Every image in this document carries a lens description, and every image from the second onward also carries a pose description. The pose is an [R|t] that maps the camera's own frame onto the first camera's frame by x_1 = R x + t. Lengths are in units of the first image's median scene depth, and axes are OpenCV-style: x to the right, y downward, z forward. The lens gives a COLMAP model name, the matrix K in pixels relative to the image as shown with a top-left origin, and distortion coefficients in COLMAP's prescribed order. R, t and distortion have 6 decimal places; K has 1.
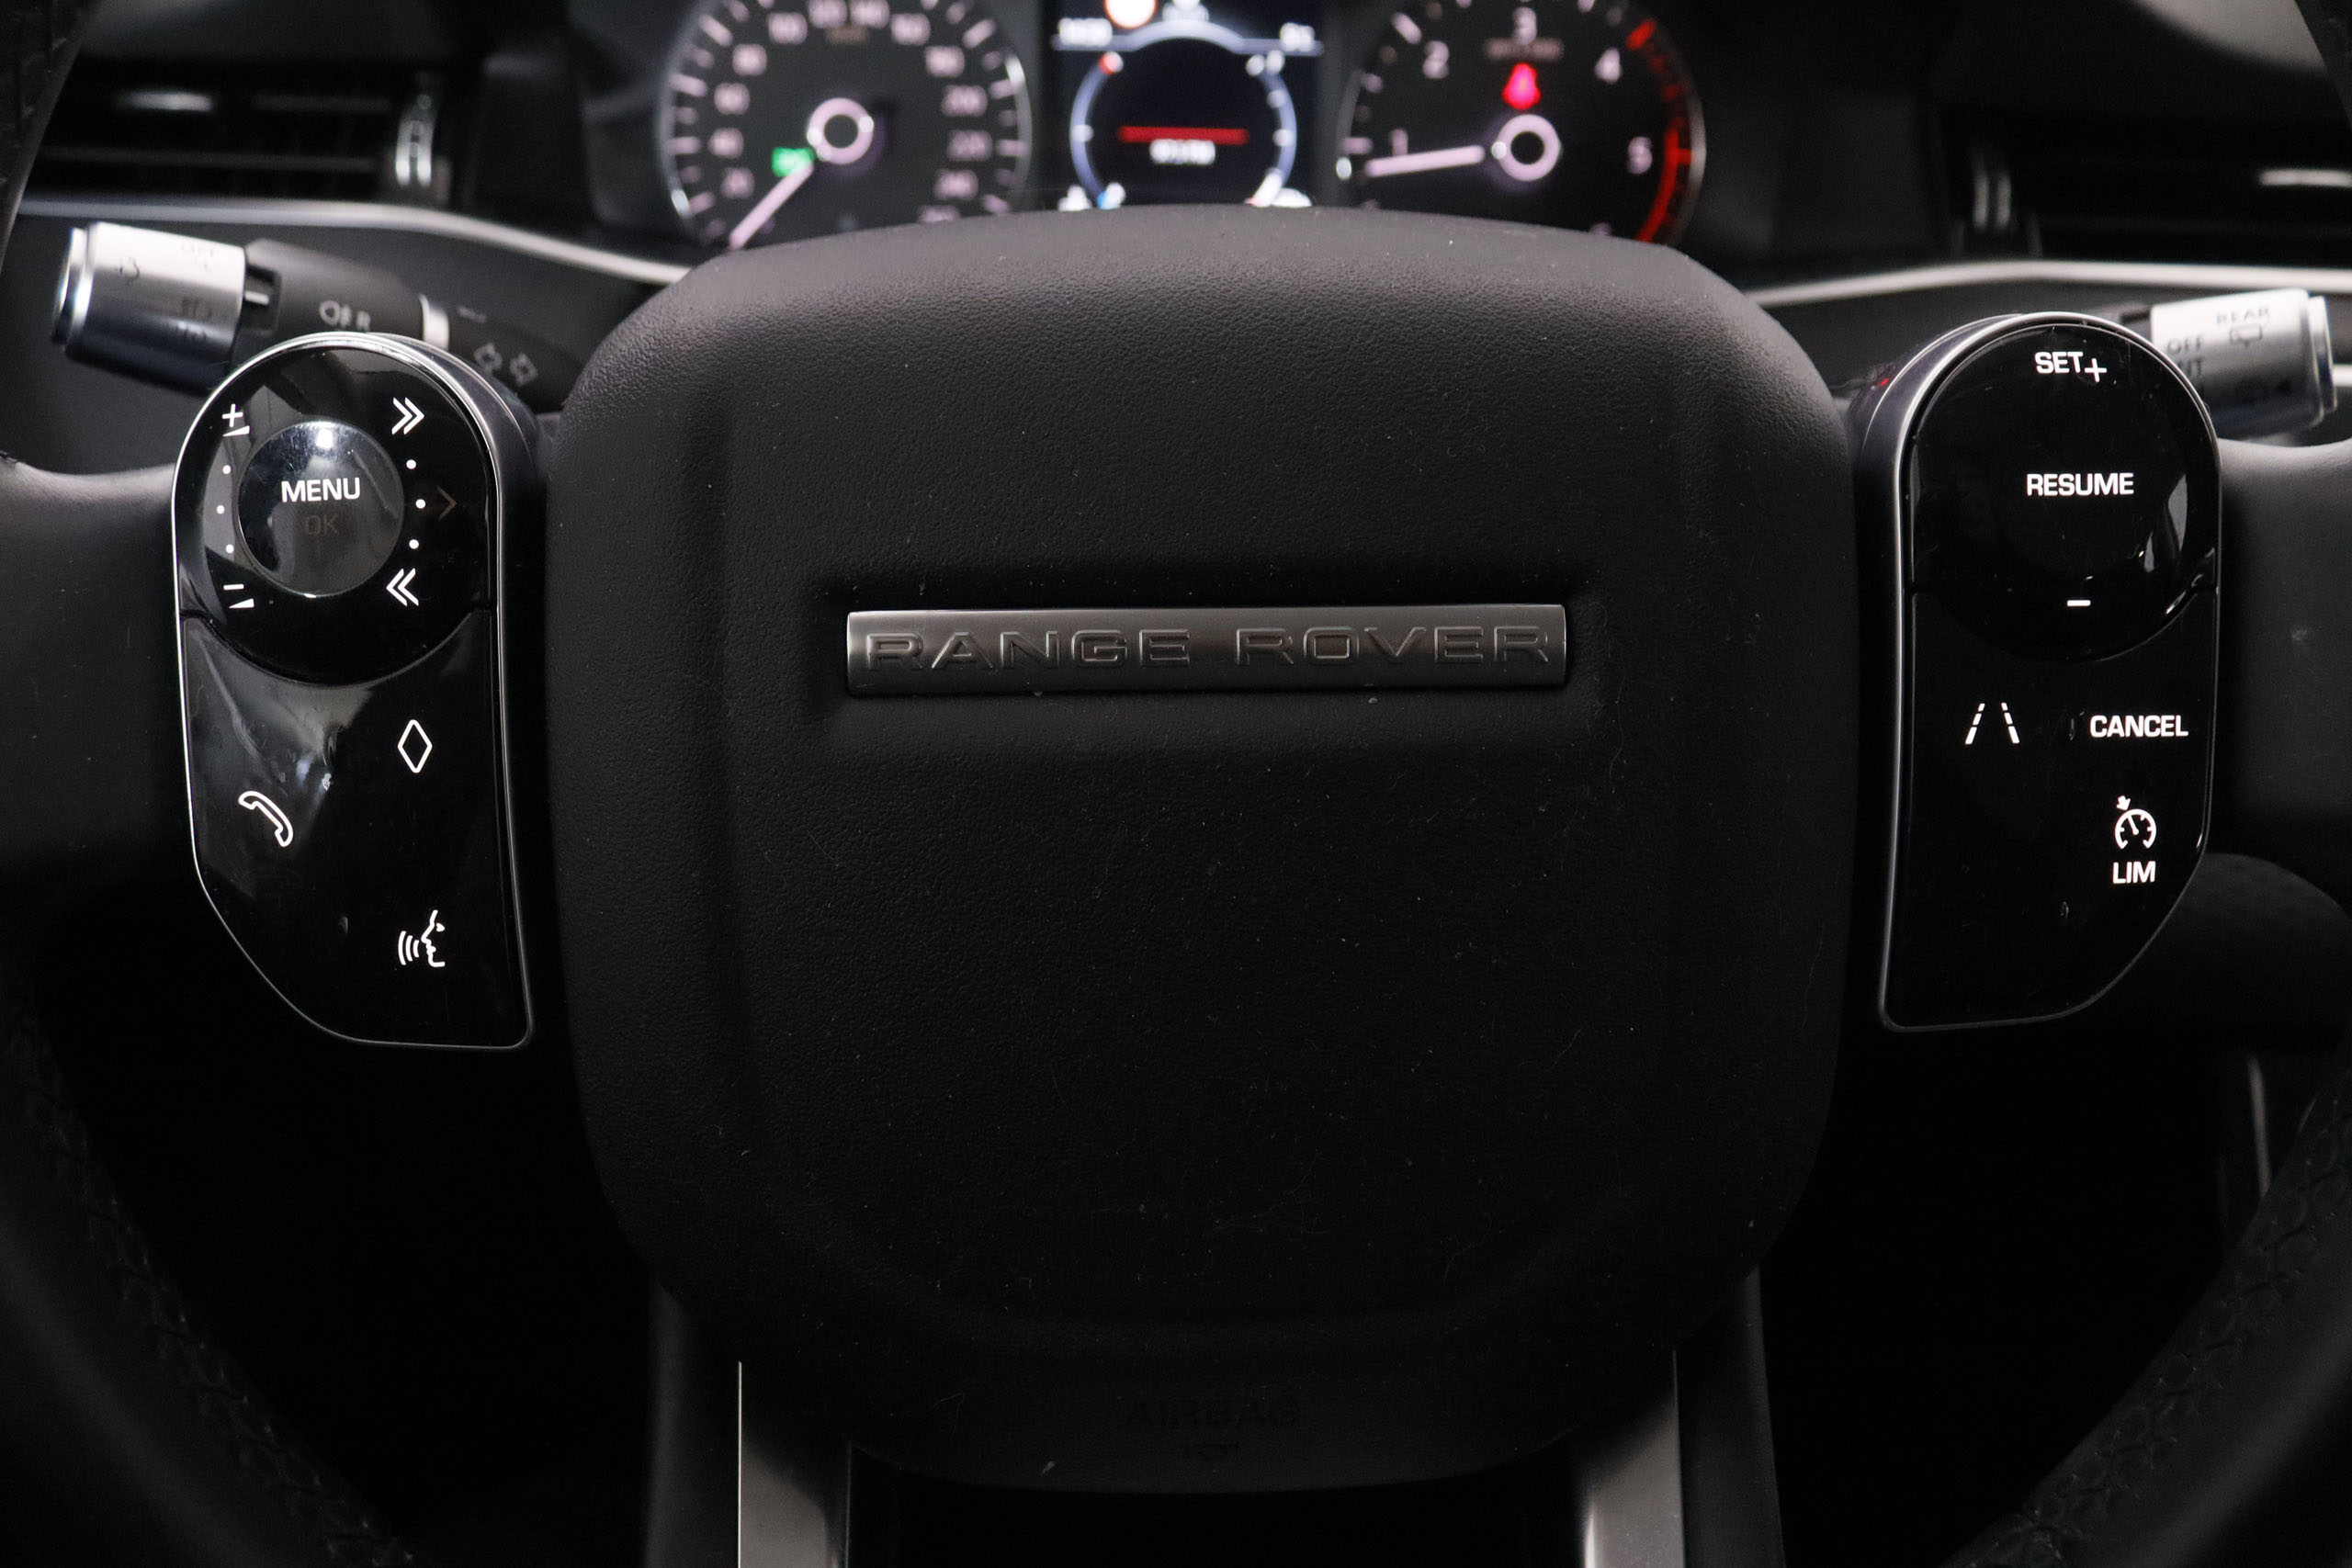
lens RADIAL K [[1939.7, 0, 1173.0], [0, 1939.7, 764.8], [0, 0, 1]] dist [-0.136852, 0.020046]
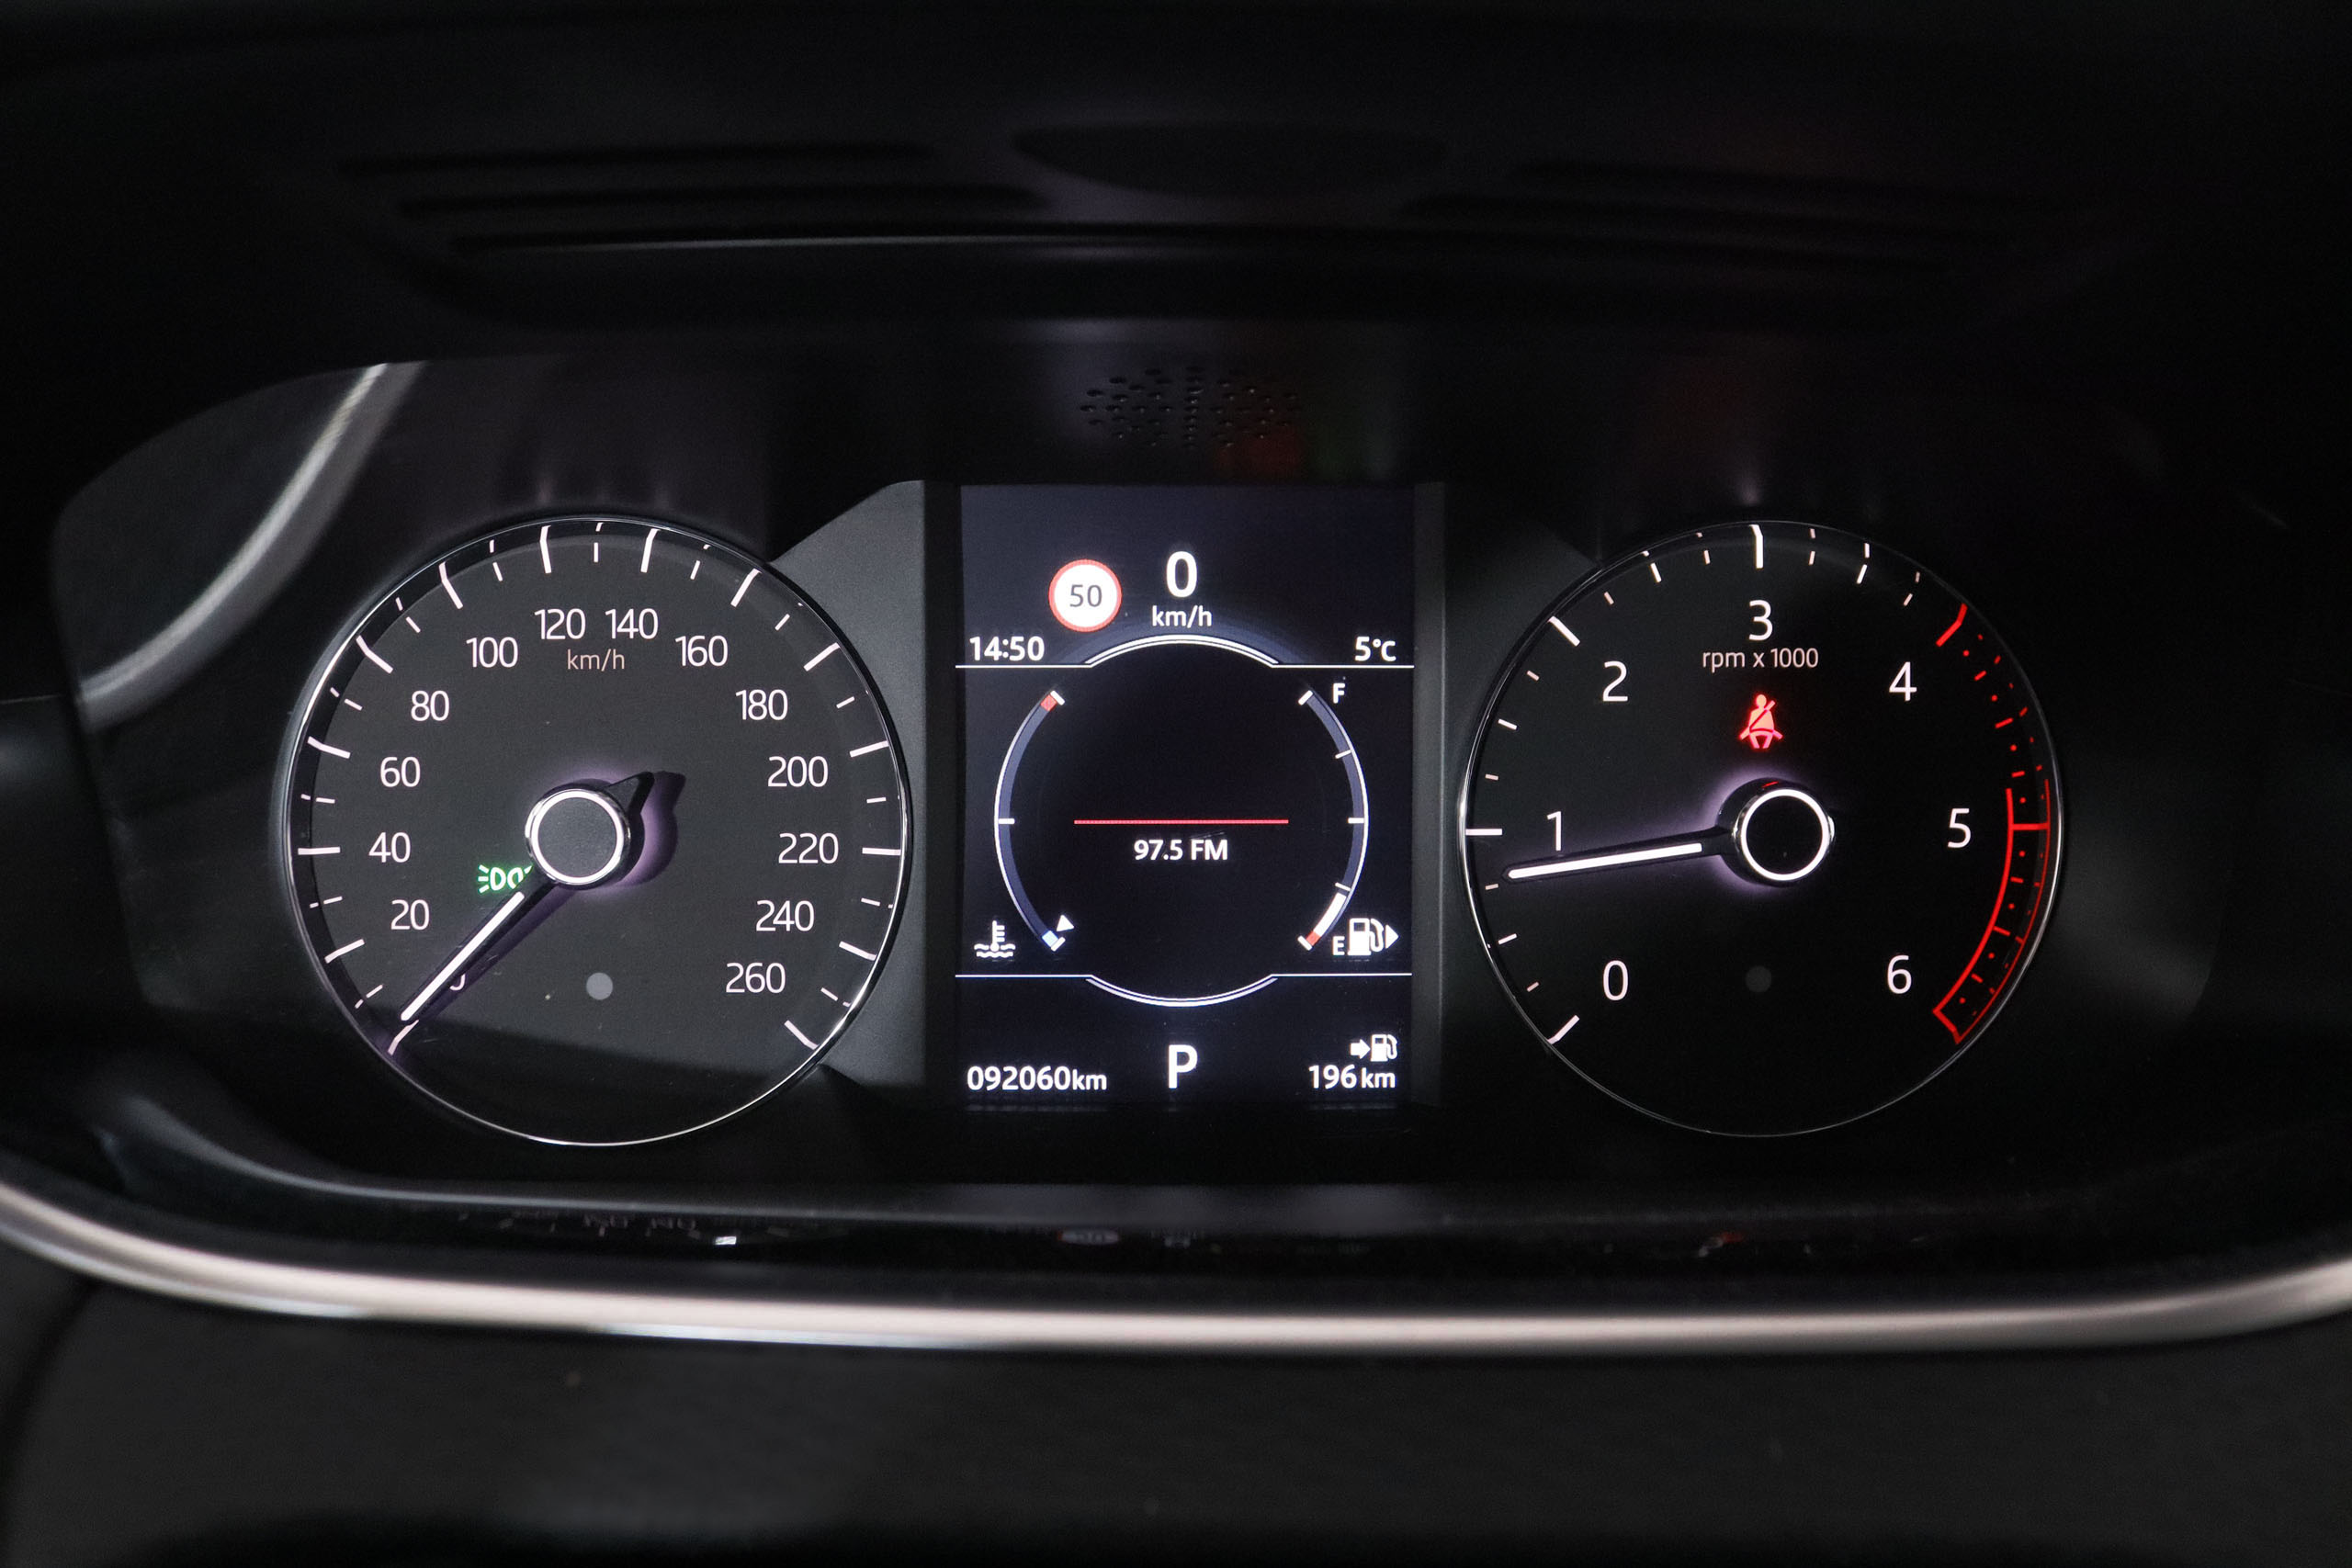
lens RADIAL K [[1939.7, 0, 1188.4], [0, 1939.7, 780.8], [0, 0, 1]] dist [-0.136852, 0.020046]
pose [[0.999661, -0.021428, 0.014792, -0.000588], [0.023814, 0.982146, -0.186607, -0.235841], [-0.010529, 0.186896, 0.982323, 0.429860]]
